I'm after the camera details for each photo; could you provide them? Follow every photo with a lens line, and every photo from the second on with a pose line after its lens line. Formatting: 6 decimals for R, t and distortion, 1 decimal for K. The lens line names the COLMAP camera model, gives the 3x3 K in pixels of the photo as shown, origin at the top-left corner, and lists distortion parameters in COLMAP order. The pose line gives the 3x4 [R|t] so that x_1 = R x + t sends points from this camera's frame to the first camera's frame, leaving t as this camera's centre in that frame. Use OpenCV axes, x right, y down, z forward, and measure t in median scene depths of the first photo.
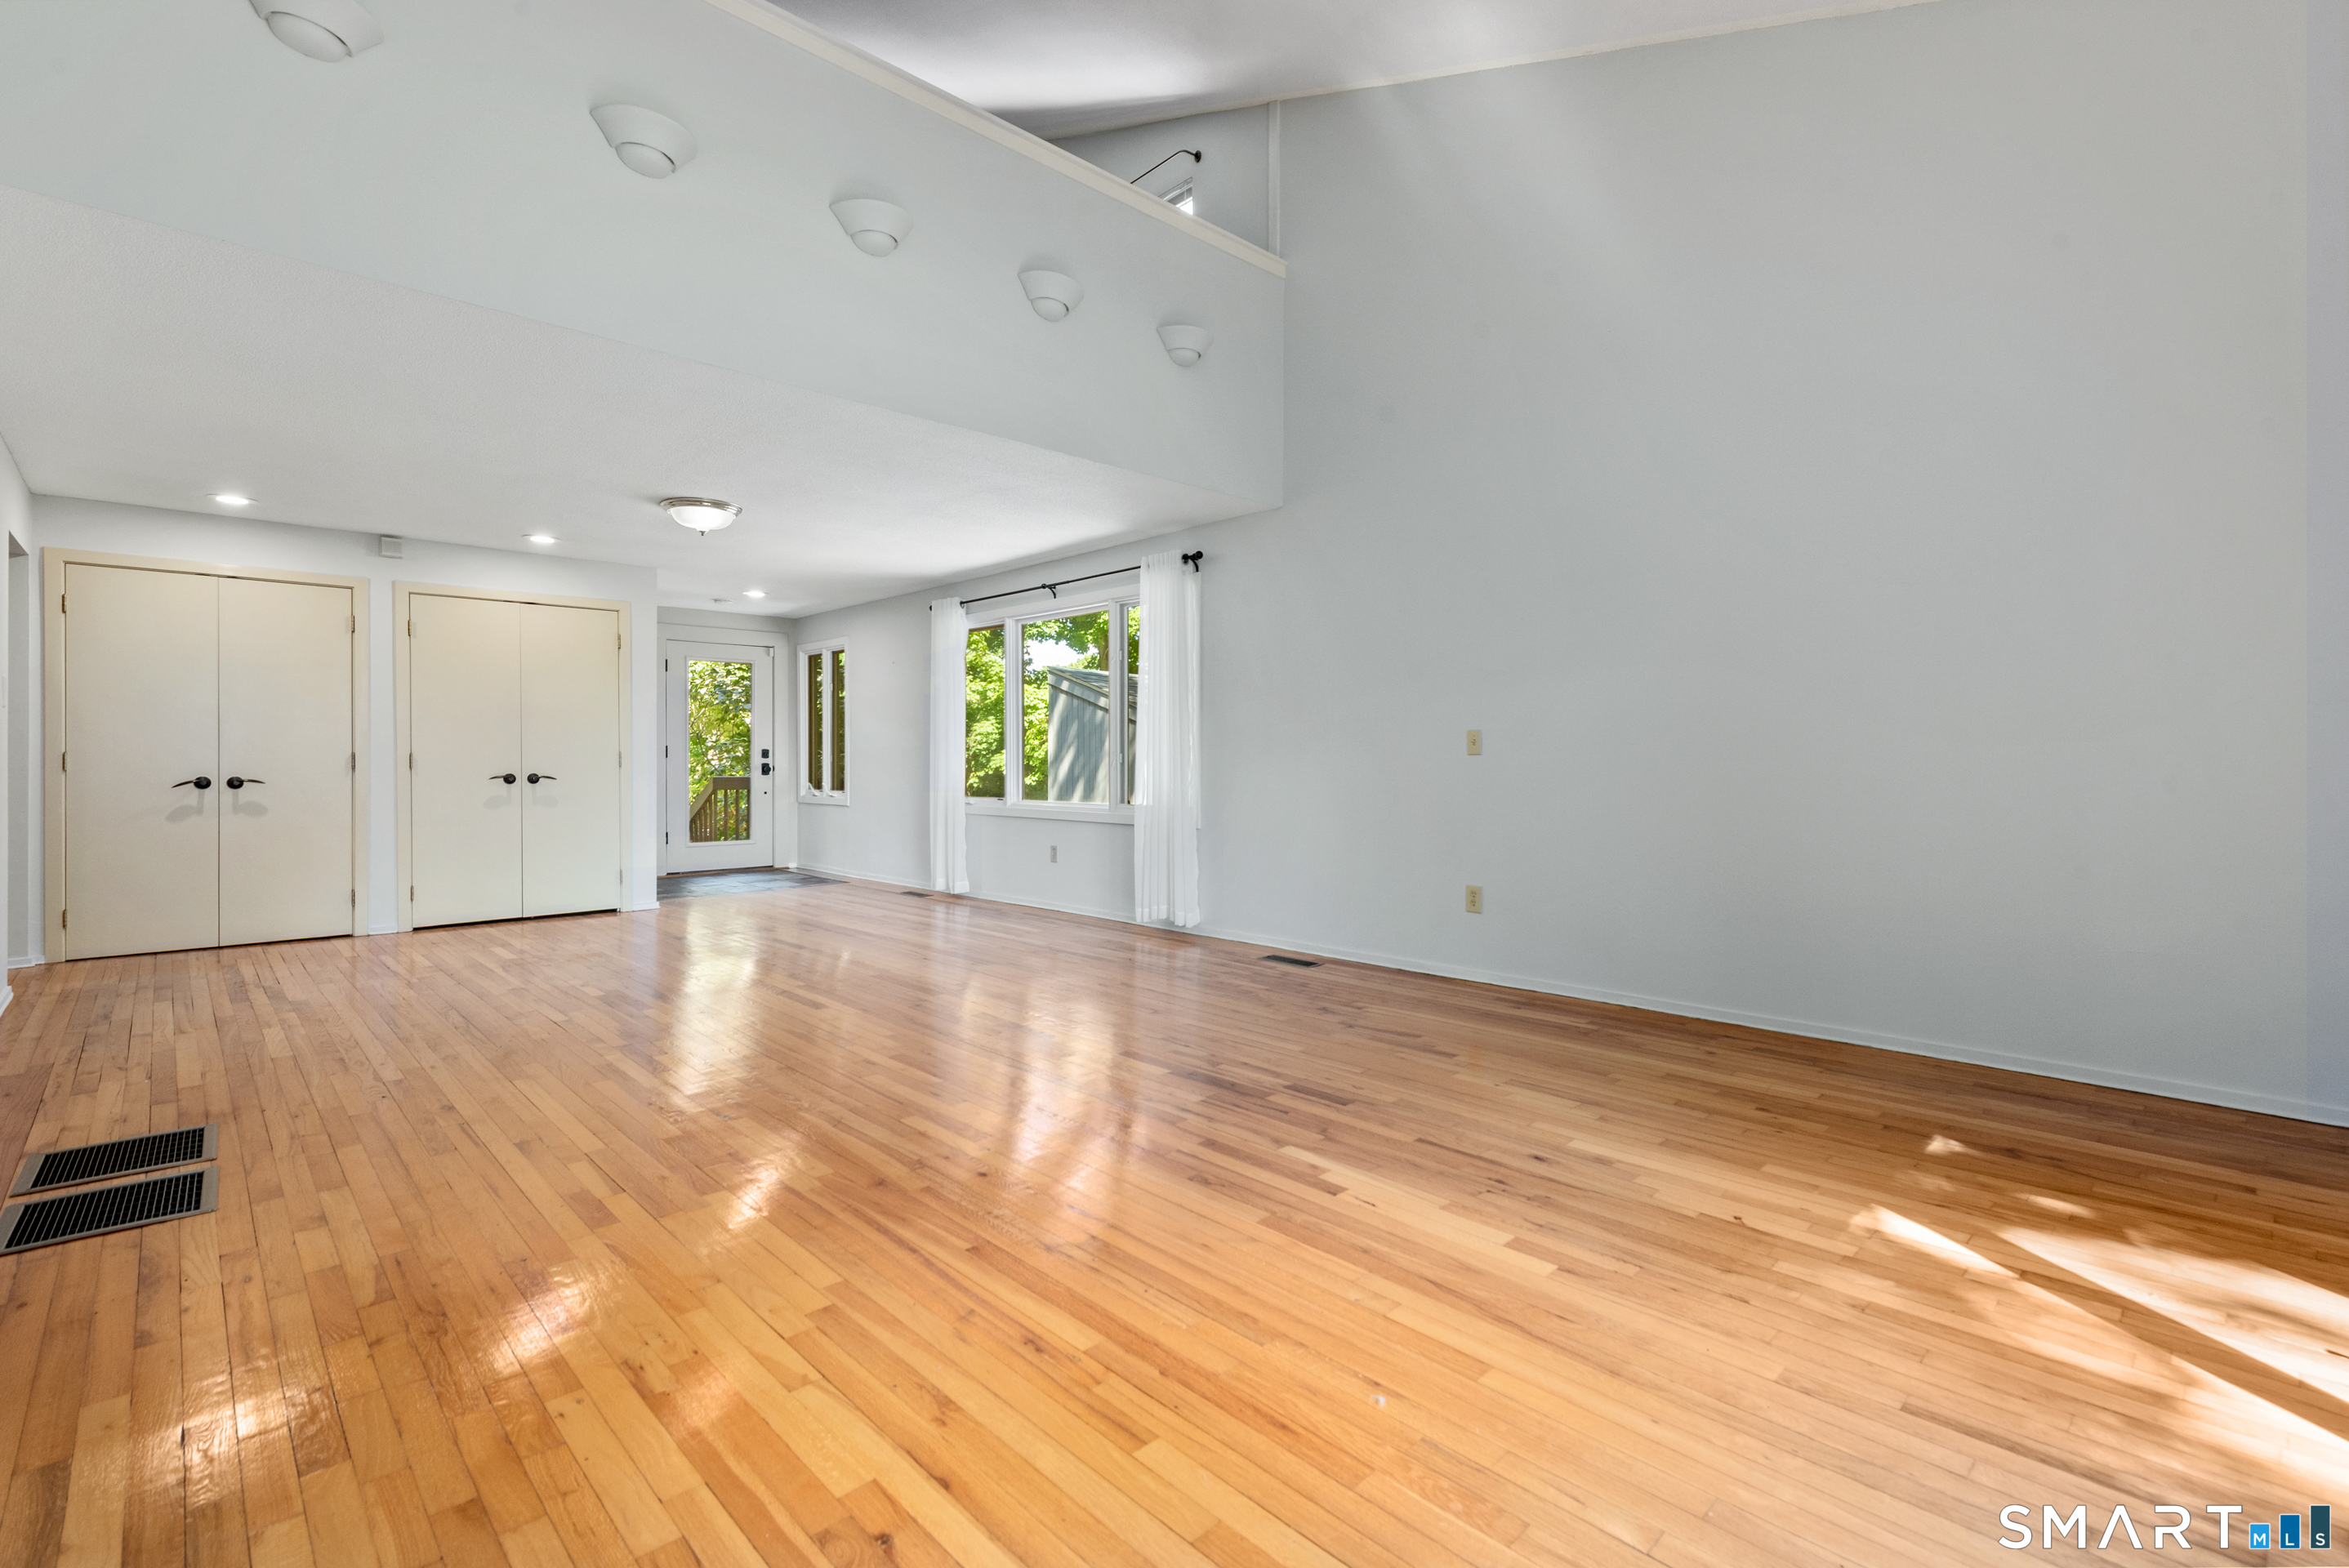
lens RADIAL K [[1050.2, 0, 1177.0], [0, 1050.2, 764.5], [0, 0, 1]] dist [0.014899, -0.000191]
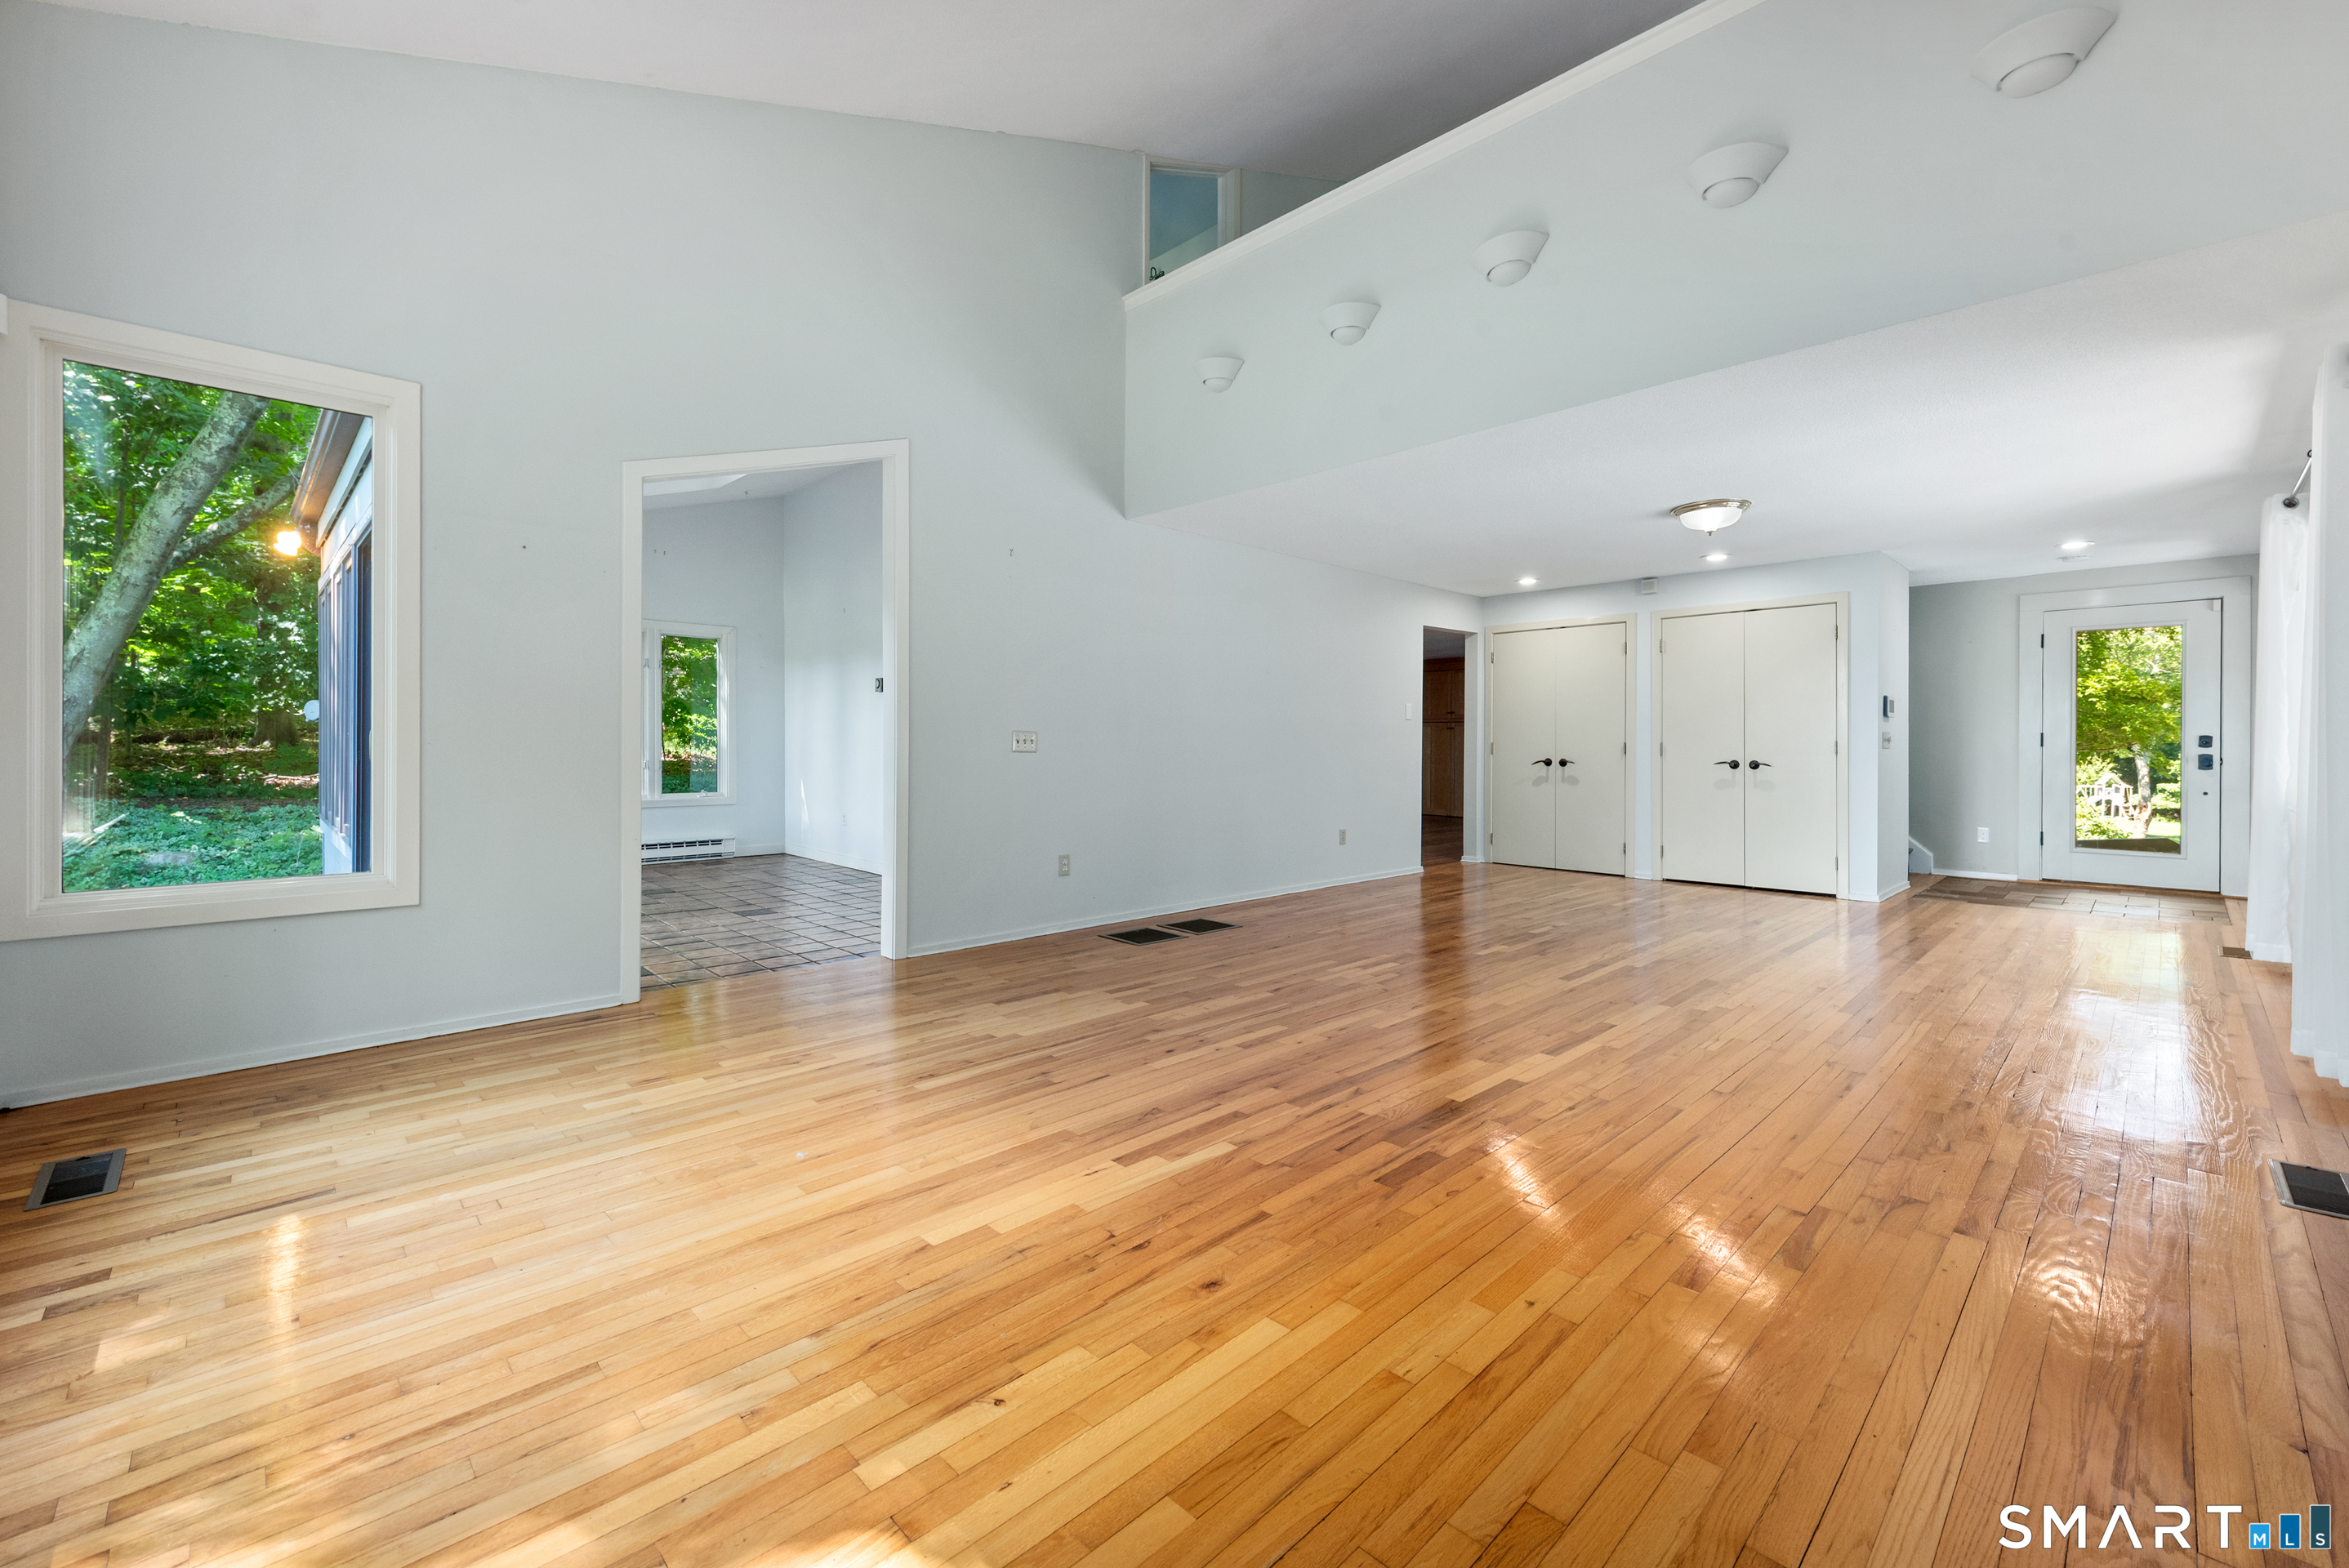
lens RADIAL K [[976.6, 0, 1214.0], [0, 976.6, 747.2], [0, 0, 1]] dist [0.012746, 0.000190]
pose [[0.020266, 0.002675, -0.999791, 1.032325], [-0.007751, 0.999967, 0.002518, -0.009065], [0.999765, 0.007699, 0.020286, 0.980193]]
